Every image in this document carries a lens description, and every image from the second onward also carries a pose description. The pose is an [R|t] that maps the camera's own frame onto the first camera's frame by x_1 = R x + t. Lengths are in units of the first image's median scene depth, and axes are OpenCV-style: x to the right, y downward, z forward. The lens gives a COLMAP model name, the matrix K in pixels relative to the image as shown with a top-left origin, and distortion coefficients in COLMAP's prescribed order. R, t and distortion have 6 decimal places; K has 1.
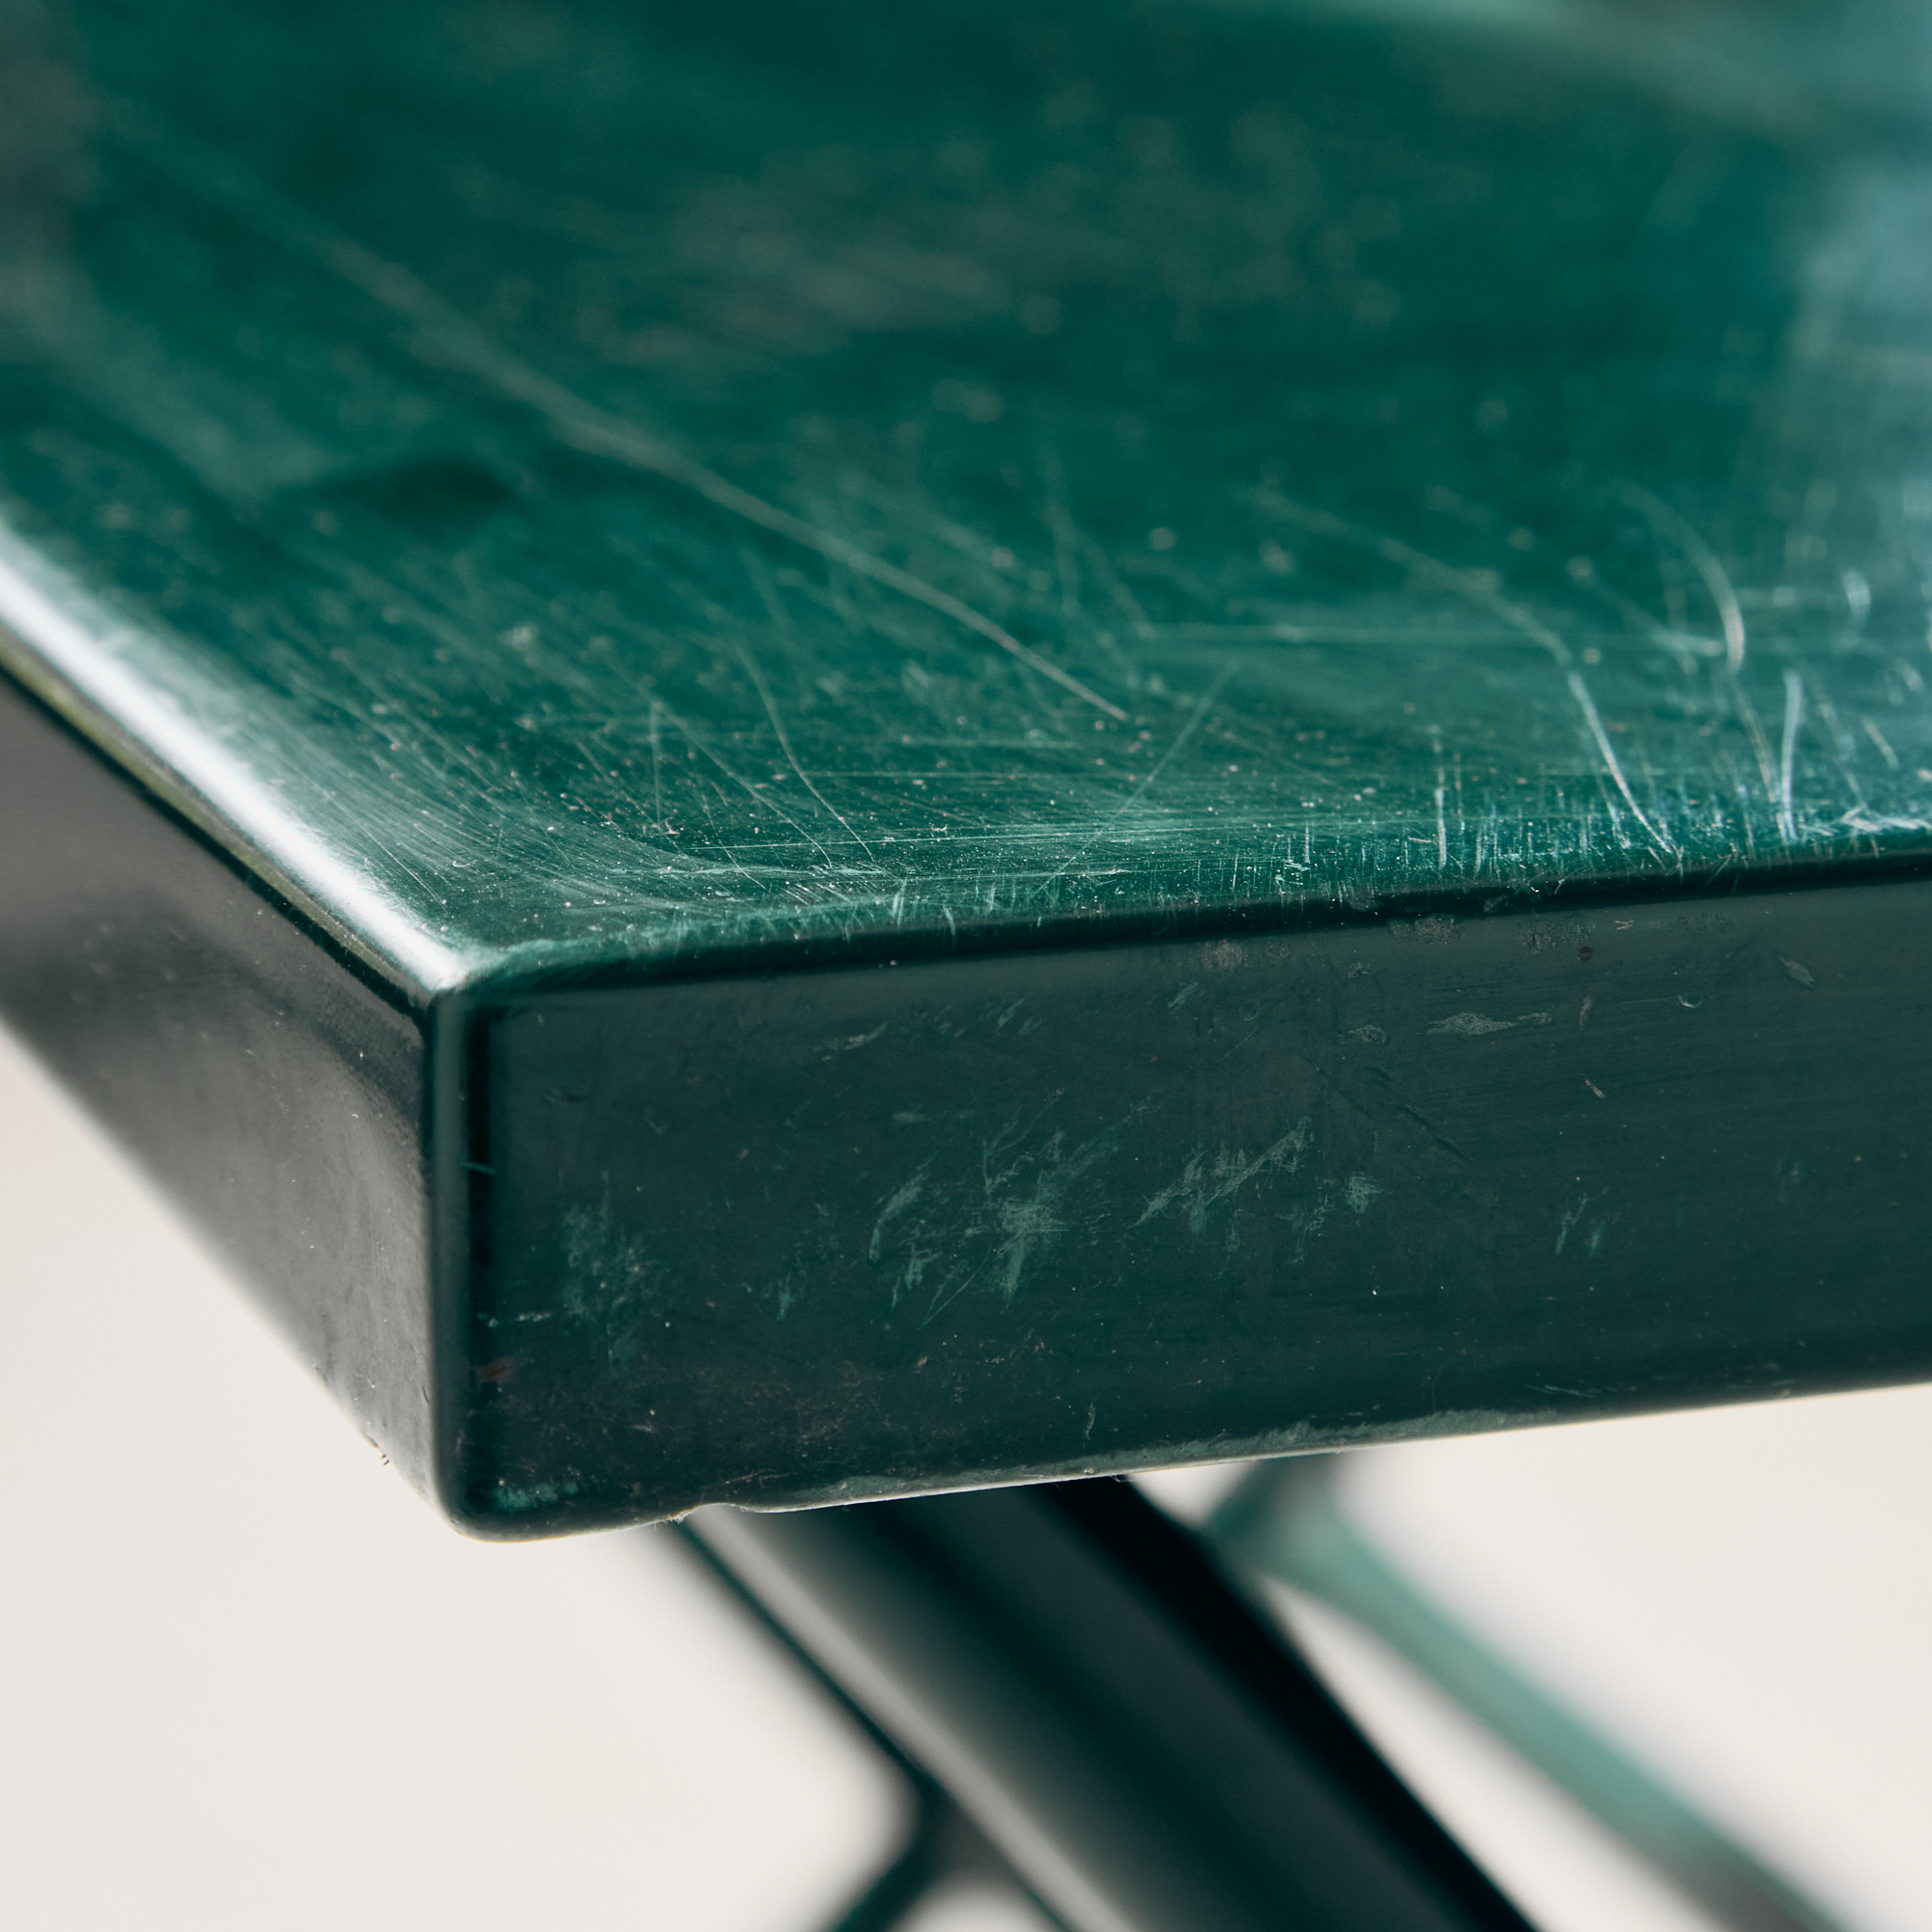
lens RADIAL K [[9337.2, 0, 966.4], [0, 9337.2, 966.2], [0, 0, 1]] dist [-0.338738, 0.000000]
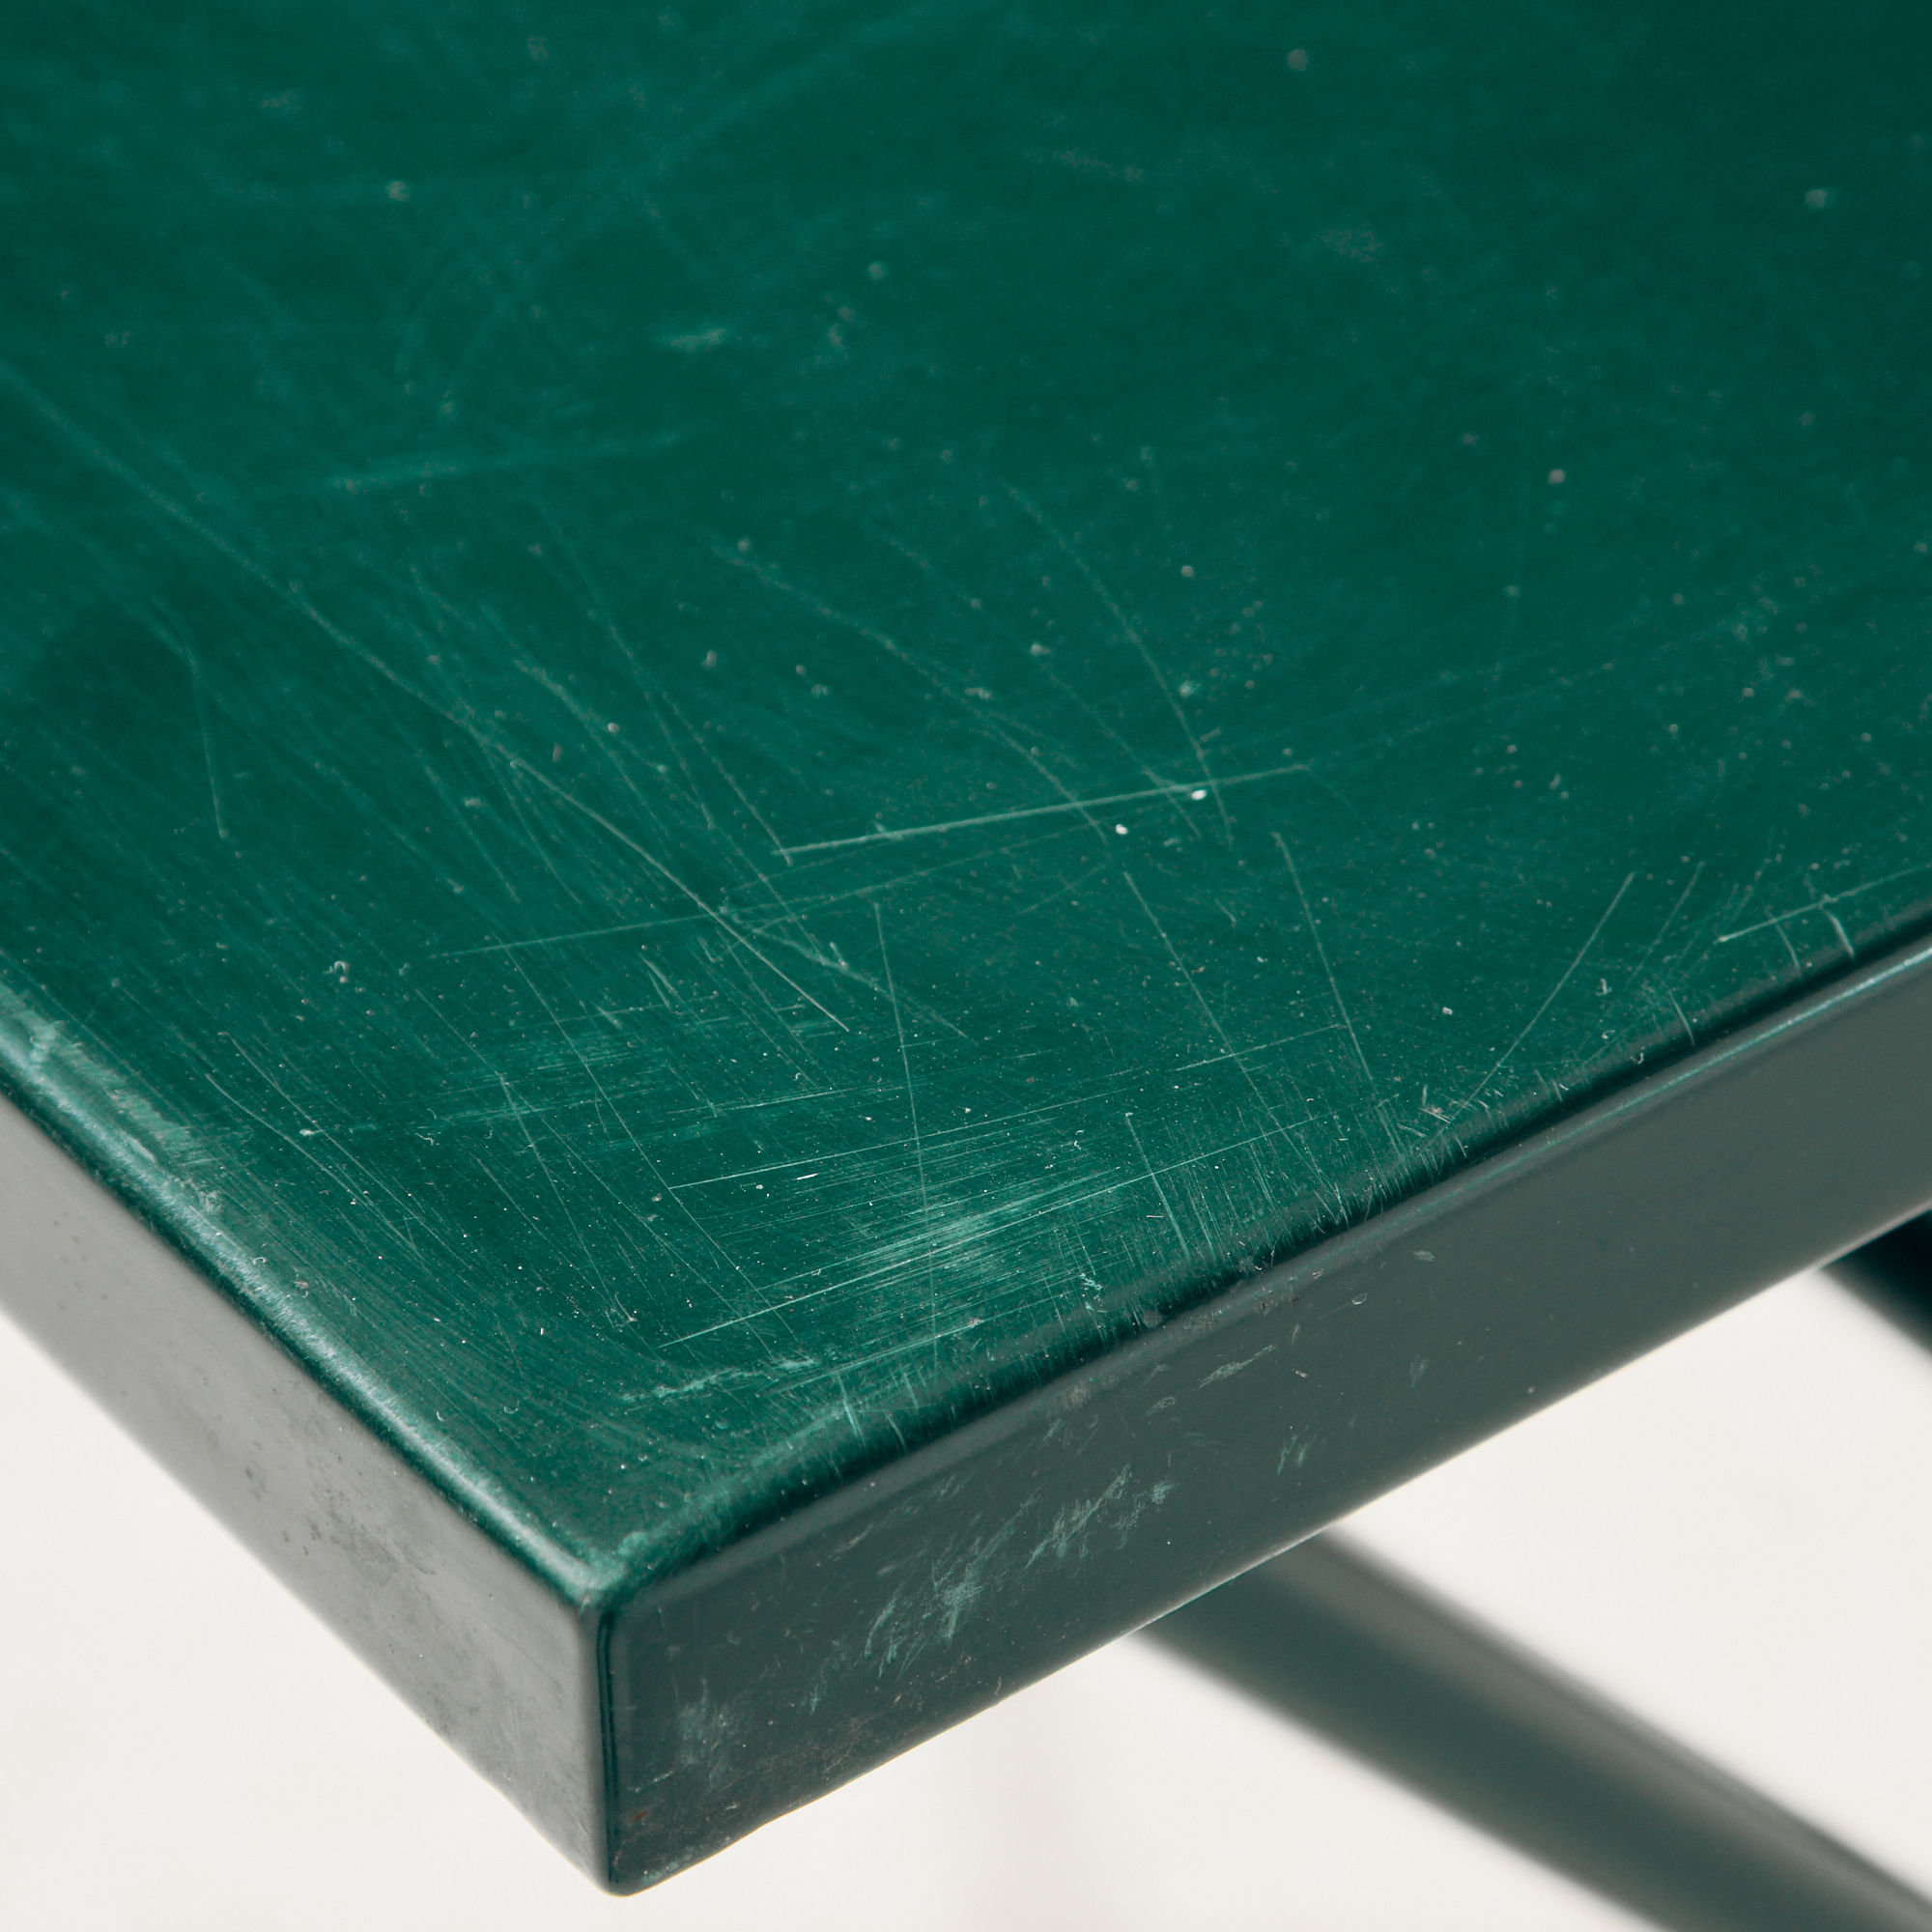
lens RADIAL K [[9337.2, 0, 965.6], [0, 9337.2, 965.7], [0, 0, 1]] dist [-0.338738, 0.000000]
pose [[0.948972, -0.202646, 0.241634, -0.311200], [0.076238, 0.890904, 0.447747, -0.682499], [-0.306007, -0.406477, 0.860893, -0.169867]]
